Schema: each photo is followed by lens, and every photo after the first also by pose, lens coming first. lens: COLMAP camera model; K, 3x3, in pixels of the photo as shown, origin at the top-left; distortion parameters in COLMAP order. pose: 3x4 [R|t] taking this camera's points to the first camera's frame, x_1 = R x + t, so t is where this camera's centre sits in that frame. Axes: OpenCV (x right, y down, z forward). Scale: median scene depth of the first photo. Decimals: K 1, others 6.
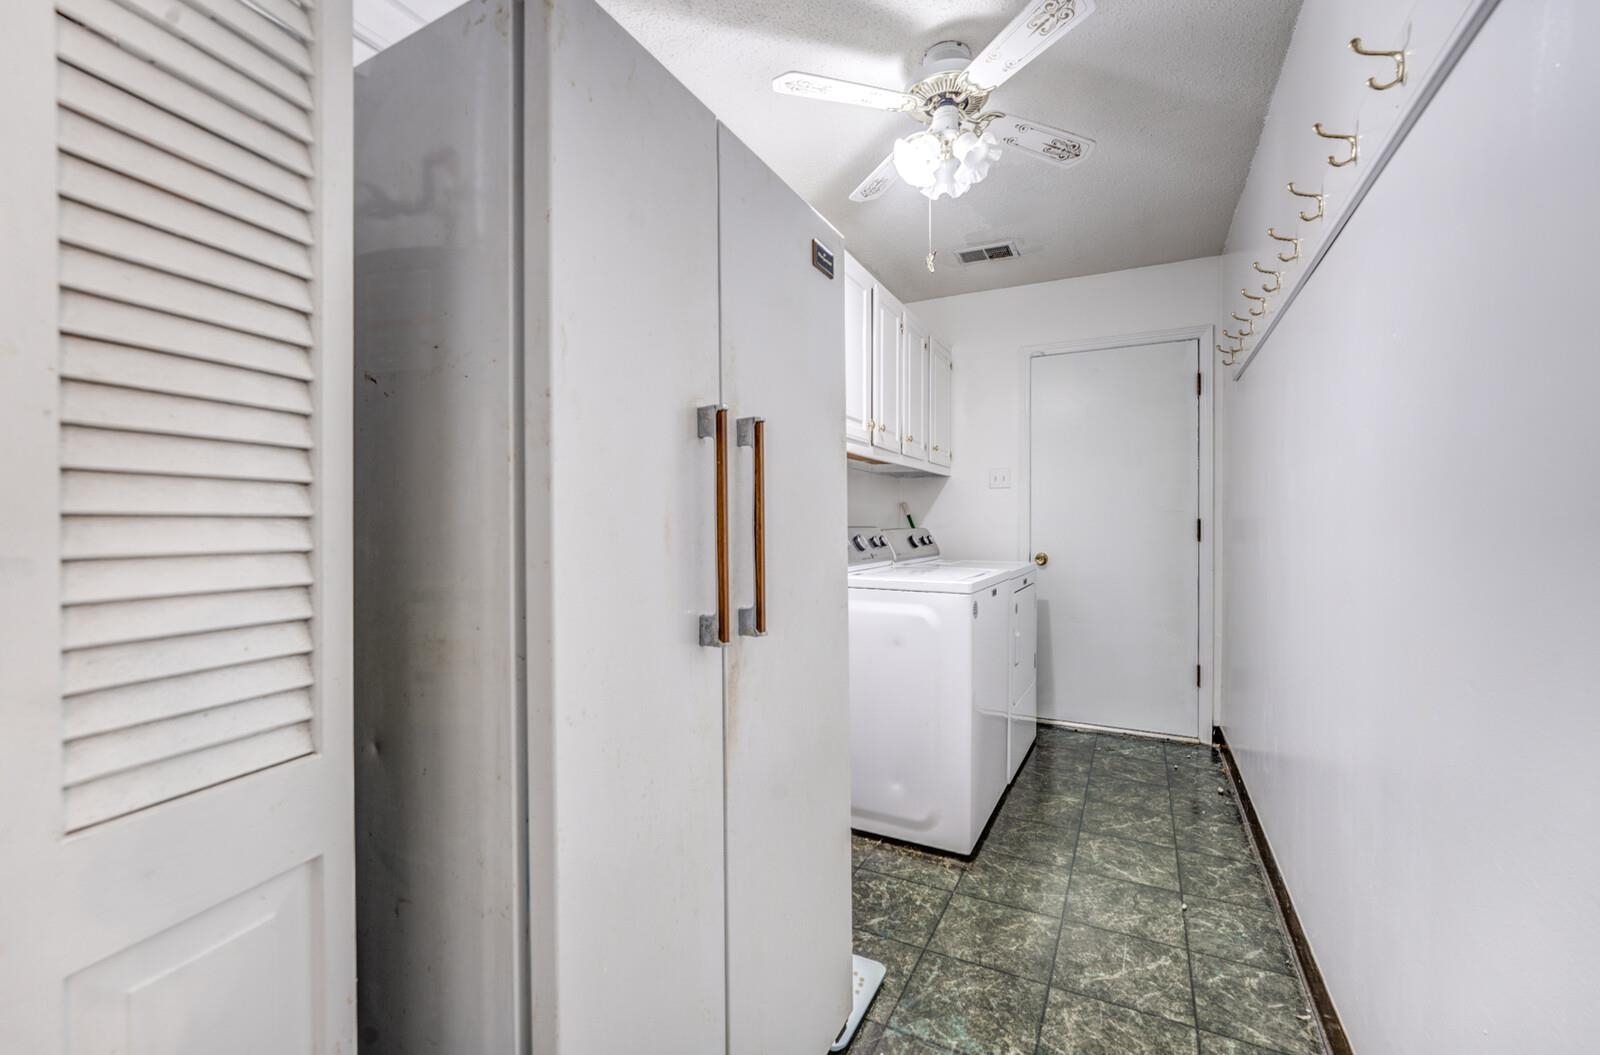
lens RADIAL K [[654.5, 0, 799.7], [0, 654.5, 530.0], [0, 0, 1]] dist [-0.000890, -0.000083]
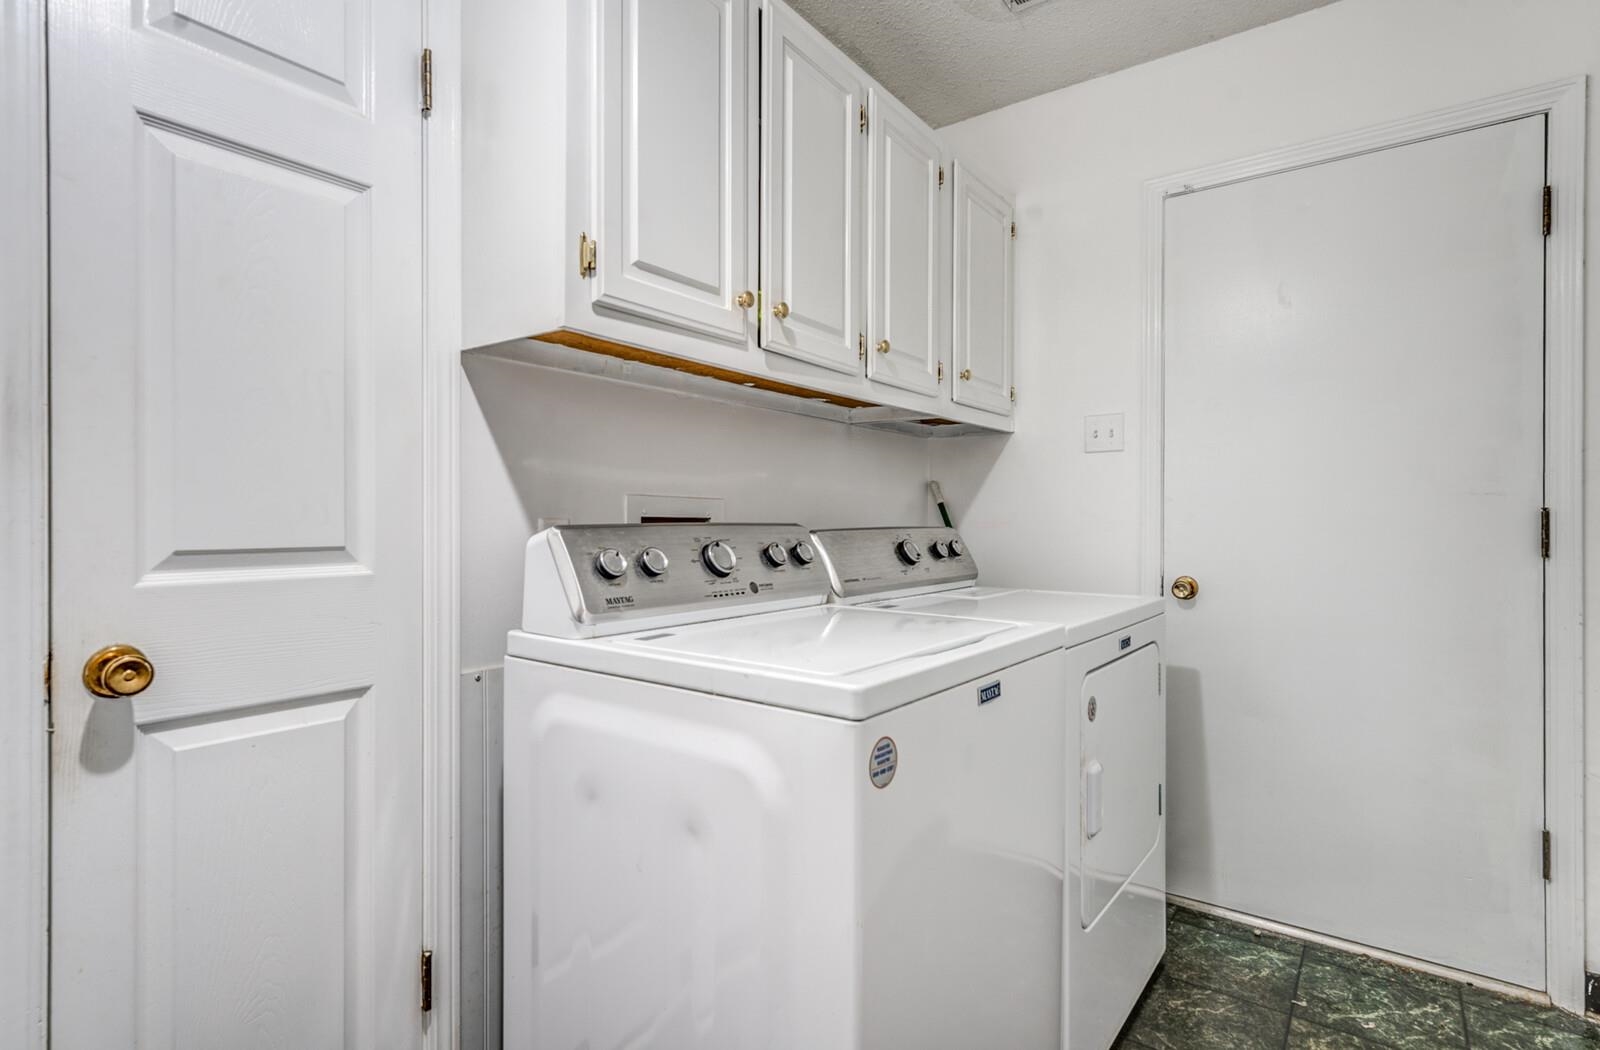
lens RADIAL K [[802.4, 0, 799.1], [0, 802.4, 522.8], [0, 0, 1]] dist [0.002817, 0.006732]
pose [[0.987338, 0.002350, -0.158611, 0.180627], [-0.003319, 0.999977, -0.005844, -0.002211], [0.158594, 0.006297, 0.987324, 0.349725]]
